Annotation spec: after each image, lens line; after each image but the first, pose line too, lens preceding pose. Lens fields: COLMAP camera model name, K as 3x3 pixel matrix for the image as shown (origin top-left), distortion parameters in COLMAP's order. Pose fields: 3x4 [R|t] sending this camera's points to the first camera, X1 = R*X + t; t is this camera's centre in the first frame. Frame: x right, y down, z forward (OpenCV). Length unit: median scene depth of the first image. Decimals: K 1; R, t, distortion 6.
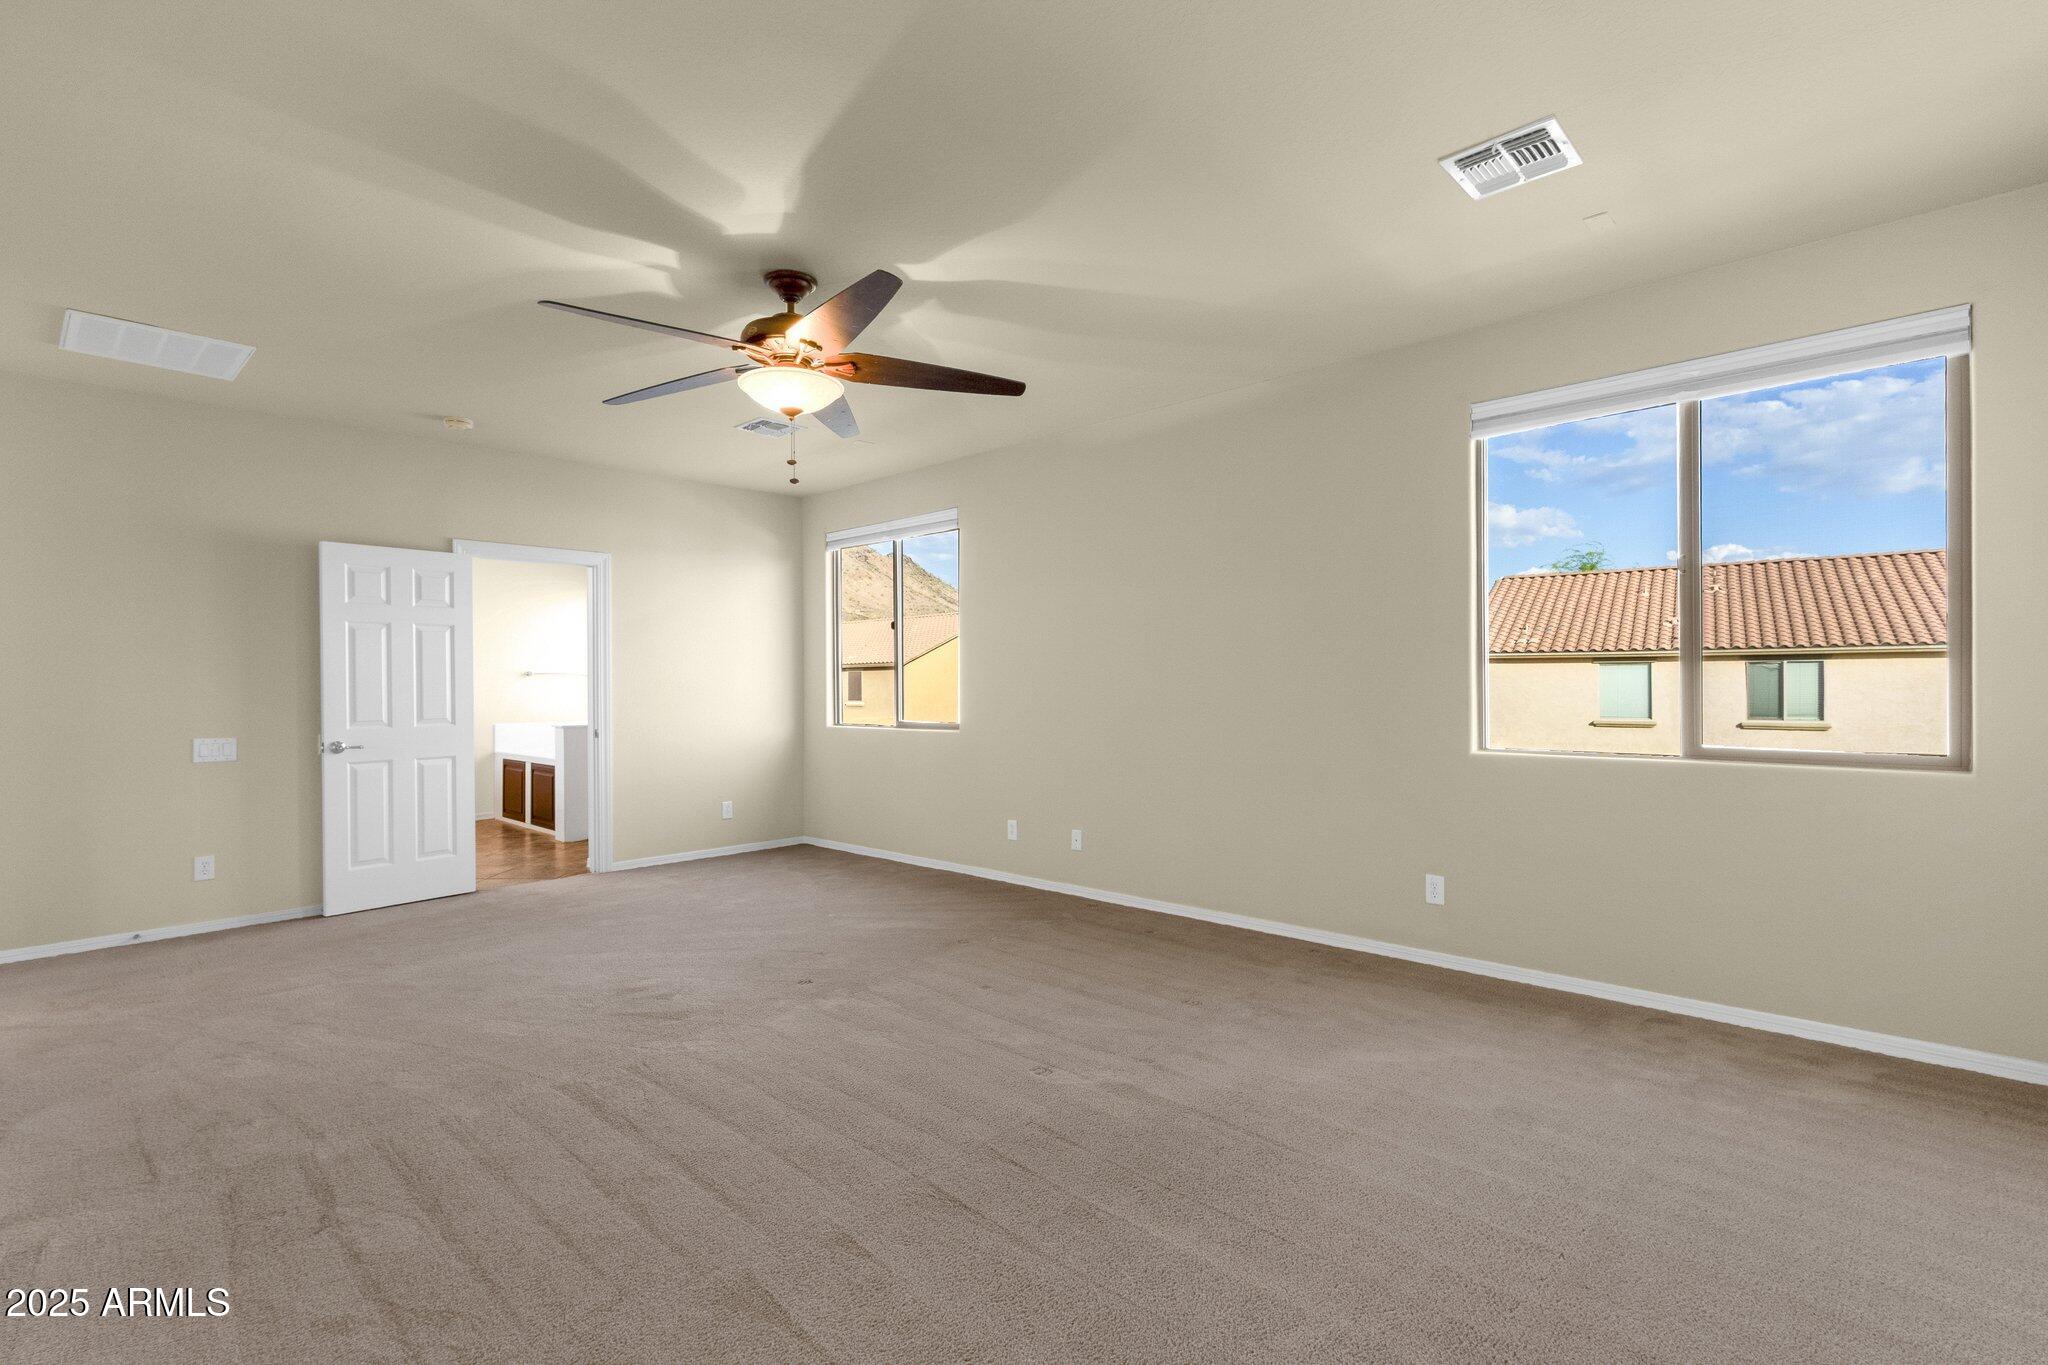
lens RADIAL K [[947.3, 0, 1021.8], [0, 947.3, 683.8], [0, 0, 1]] dist [0.009179, -0.000059]
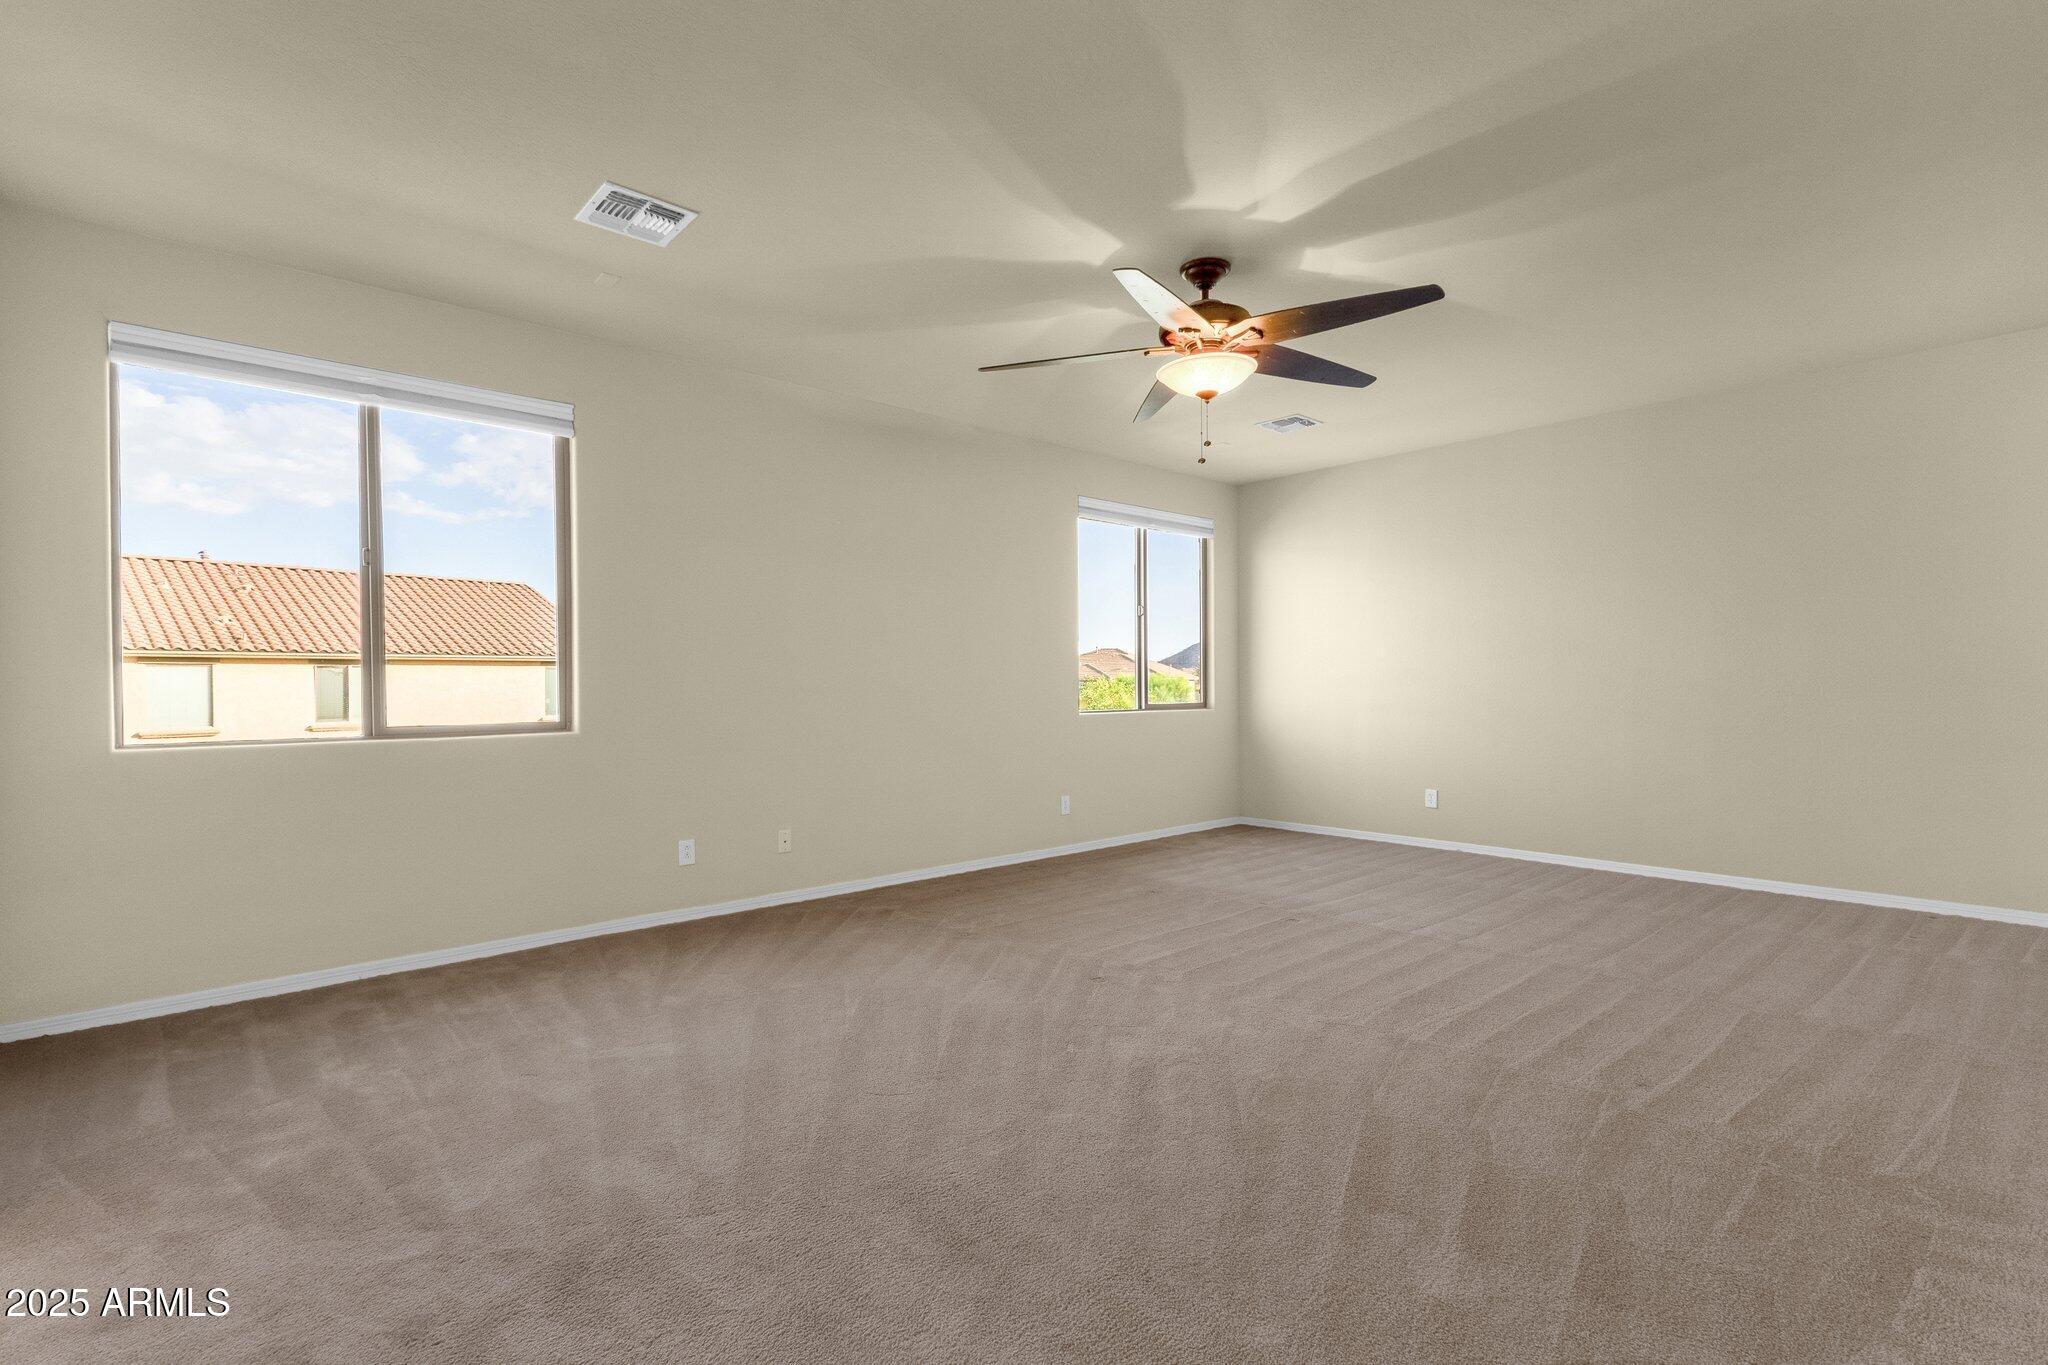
lens RADIAL K [[947.3, 0, 1021.8], [0, 947.3, 683.8], [0, 0, 1]] dist [0.009179, -0.000059]
pose [[0.084943, 0.005804, 0.996369, -0.255847], [0.003470, 0.999975, -0.006121, 0.007325], [-0.996380, 0.003977, 0.084921, 0.219917]]
